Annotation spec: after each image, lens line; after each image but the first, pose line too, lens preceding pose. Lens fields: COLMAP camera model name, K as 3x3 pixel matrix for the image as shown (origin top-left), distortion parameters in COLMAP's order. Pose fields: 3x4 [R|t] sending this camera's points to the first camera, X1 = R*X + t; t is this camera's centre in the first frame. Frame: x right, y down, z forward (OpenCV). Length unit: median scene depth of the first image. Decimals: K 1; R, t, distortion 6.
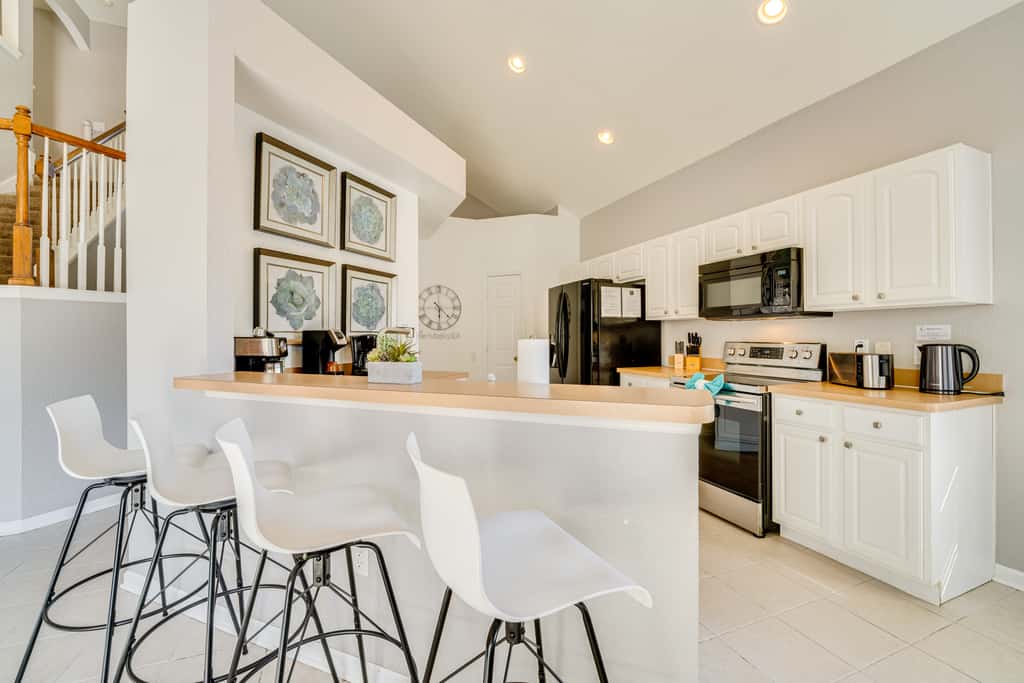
lens RADIAL K [[419.7, 0, 514.7], [0, 419.7, 337.7], [0, 0, 1]] dist [-0.002269, 0.000344]
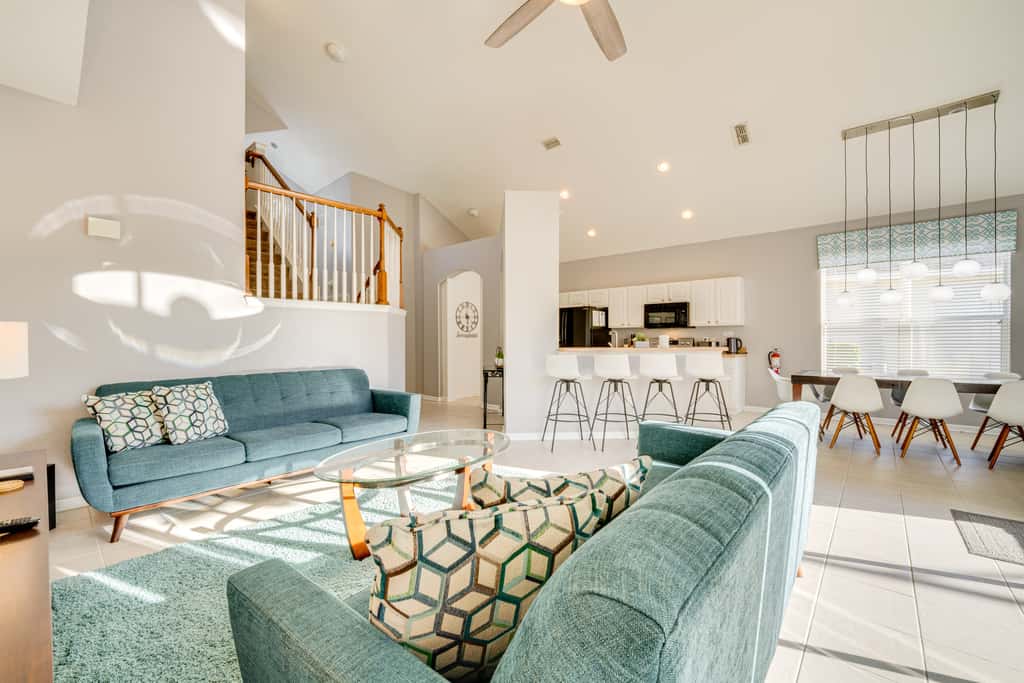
lens RADIAL K [[419.7, 0, 515.2], [0, 419.7, 336.1], [0, 0, 1]] dist [-0.002269, 0.000344]
pose [[0.914540, 0.011219, 0.404341, -0.907512], [-0.004883, 0.999849, -0.016699, 0.031579], [-0.404467, 0.013298, 0.914456, -0.634213]]
